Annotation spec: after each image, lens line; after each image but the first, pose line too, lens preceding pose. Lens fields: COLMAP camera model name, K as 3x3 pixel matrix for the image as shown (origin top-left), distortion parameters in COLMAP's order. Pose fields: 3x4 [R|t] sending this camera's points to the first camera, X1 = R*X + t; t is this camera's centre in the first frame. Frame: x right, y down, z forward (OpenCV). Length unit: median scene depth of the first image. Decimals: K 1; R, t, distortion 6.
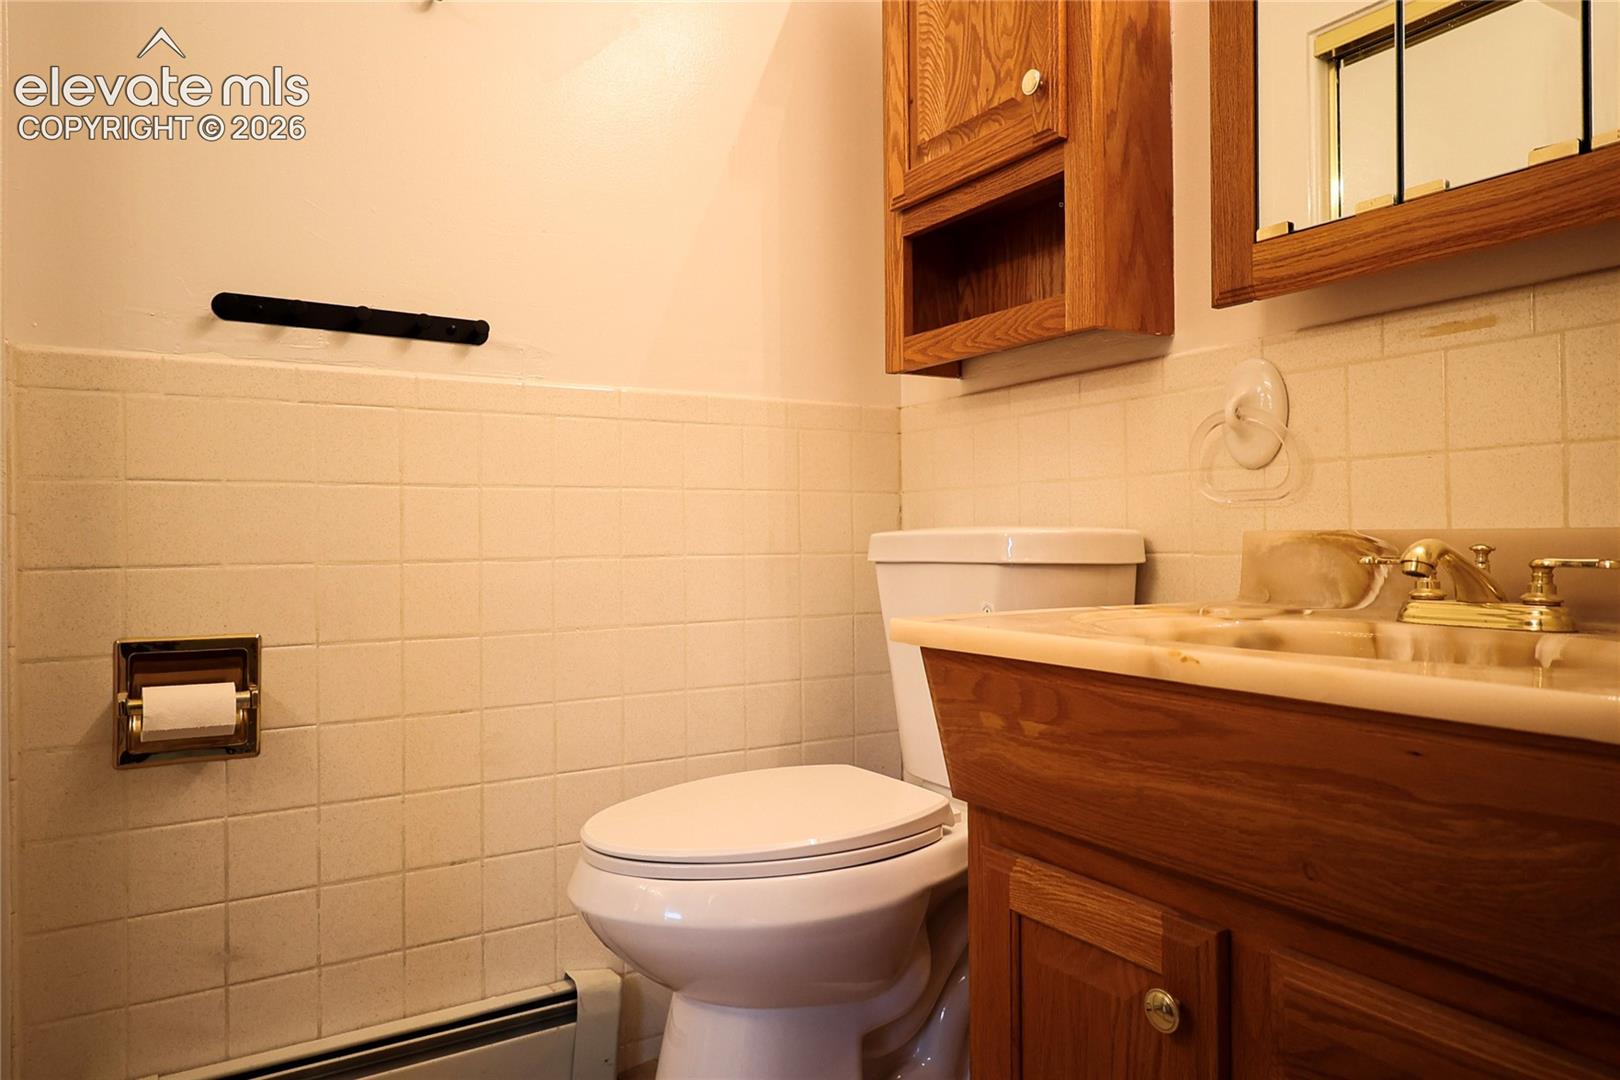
lens RADIAL K [[1048.7, 0, 809.4], [0, 1048.7, 533.0], [0, 0, 1]] dist [-0.000191, 0.002944]
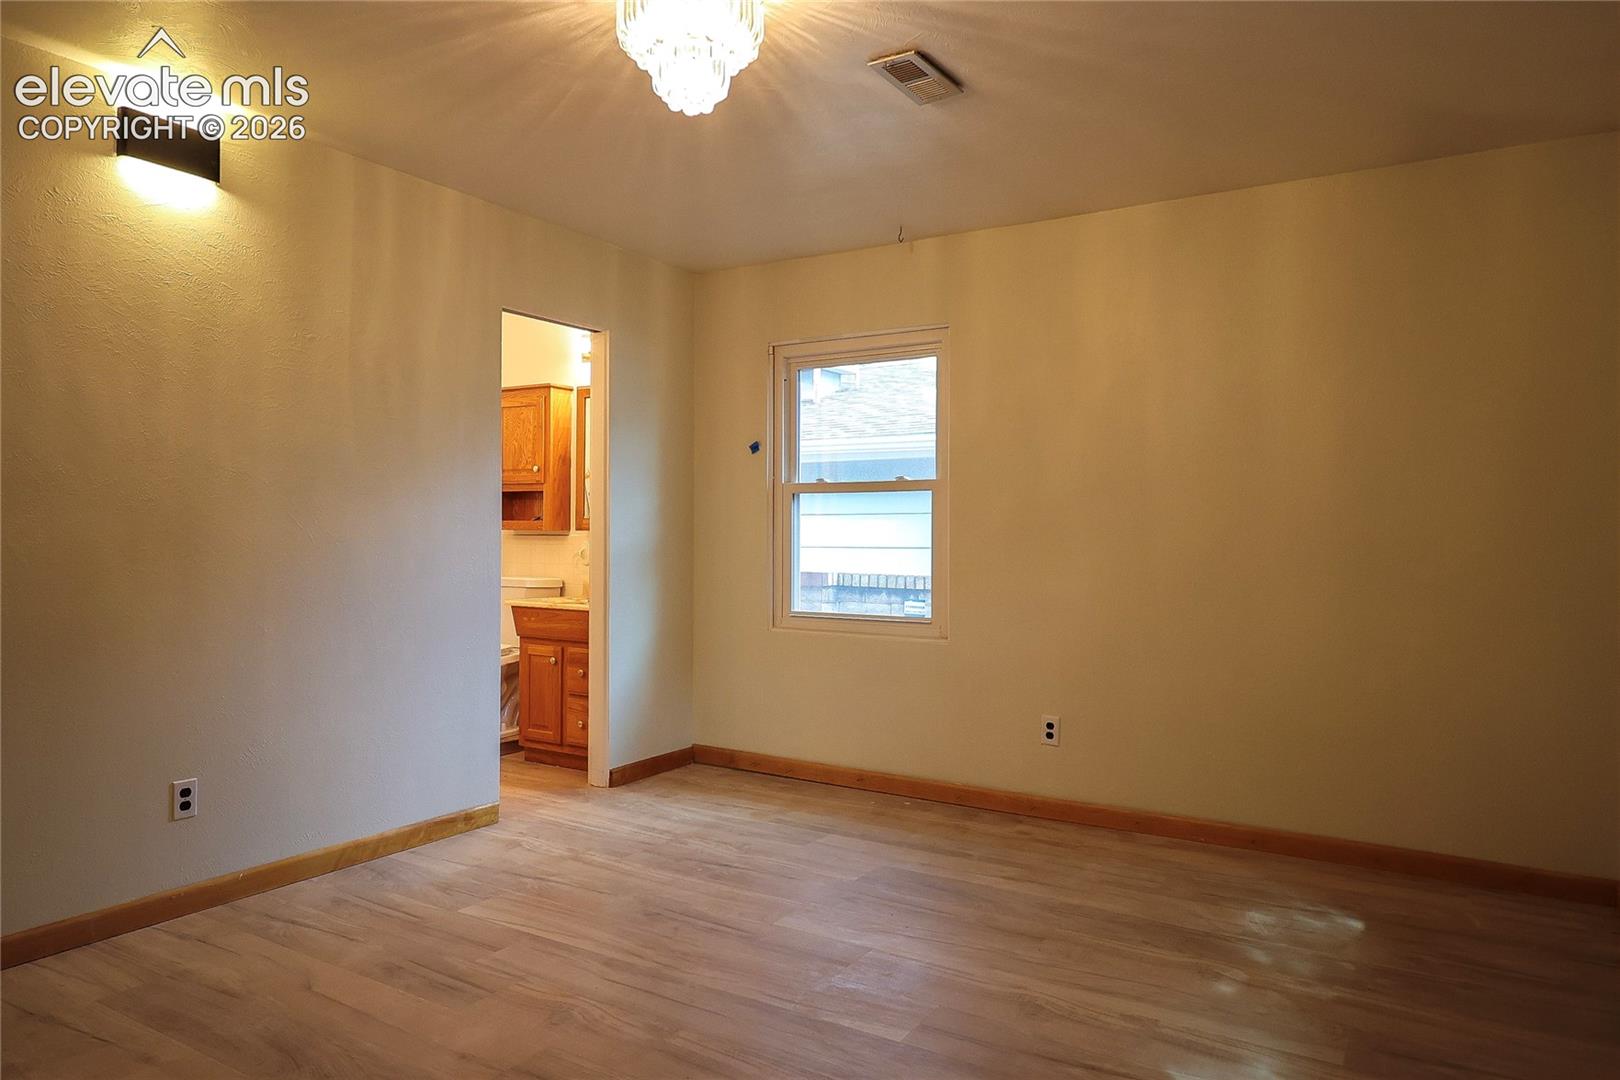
lens RADIAL K [[1048.7, 0, 809.4], [0, 1048.7, 533.0], [0, 0, 1]] dist [-0.000191, 0.002944]
pose [[0.901243, 0.007278, 0.433252, -0.600824], [-0.009755, 0.999946, 0.003493, -0.209827], [-0.433204, -0.007374, 0.901266, -3.179344]]
